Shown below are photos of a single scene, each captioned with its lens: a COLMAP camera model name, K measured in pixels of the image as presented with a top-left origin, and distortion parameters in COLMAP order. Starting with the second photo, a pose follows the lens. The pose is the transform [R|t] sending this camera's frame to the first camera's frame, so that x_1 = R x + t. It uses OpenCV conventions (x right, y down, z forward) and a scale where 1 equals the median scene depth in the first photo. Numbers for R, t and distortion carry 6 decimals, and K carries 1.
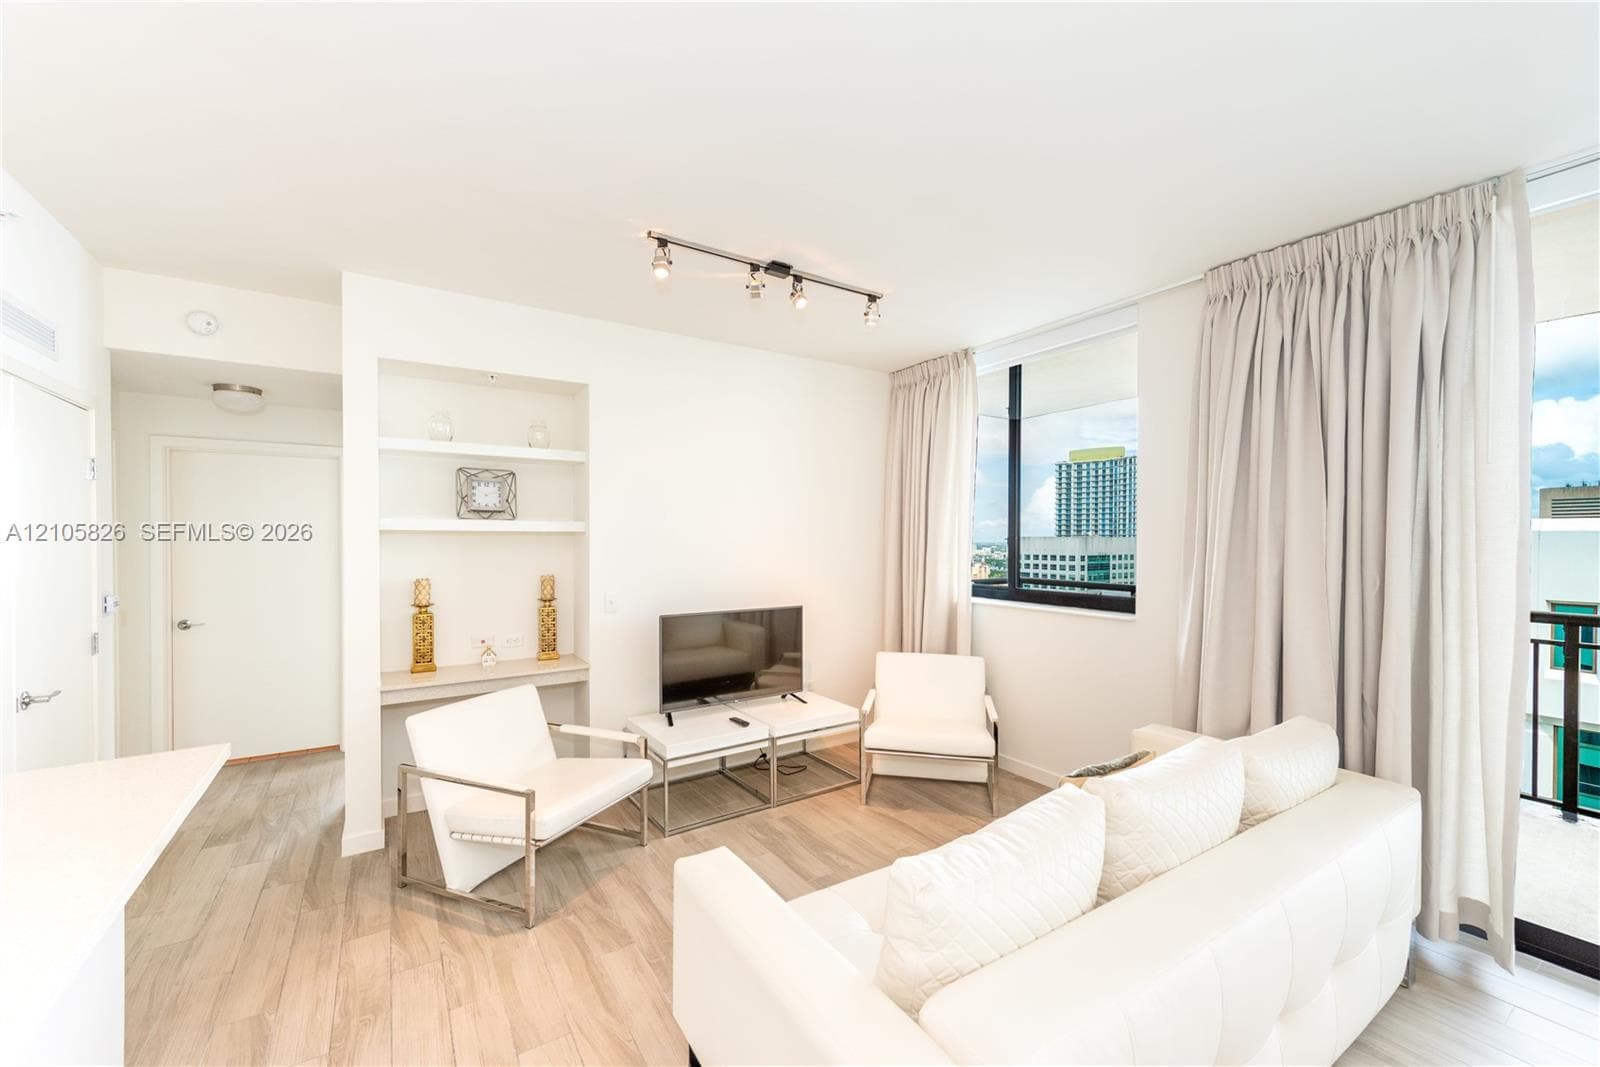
lens RADIAL K [[625.4, 0, 798.9], [0, 625.4, 541.7], [0, 0, 1]] dist [0.001929, -0.000232]
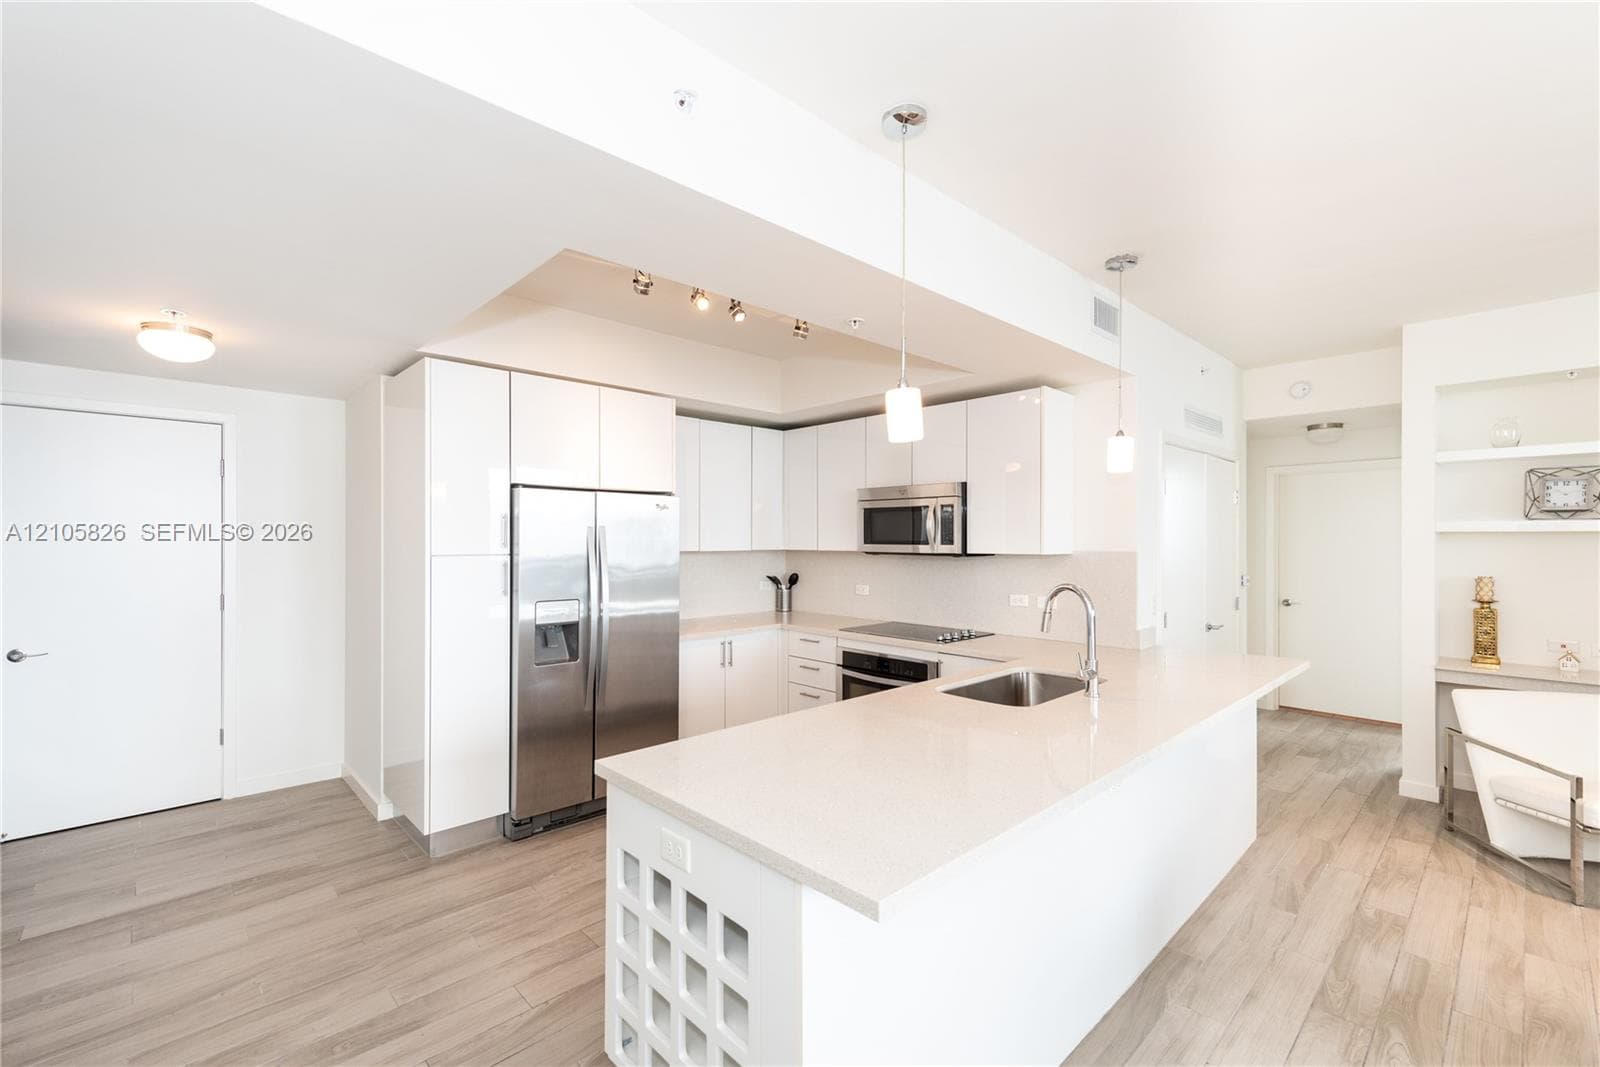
lens RADIAL K [[686.8, 0, 795.5], [0, 686.8, 543.8], [0, 0, 1]] dist [0.032044, -0.005311]
pose [[0.177227, 0.003146, -0.984165, 0.425891], [-0.007654, 0.999969, 0.001818, 0.011086], [0.984140, 0.007211, 0.177245, -0.426502]]
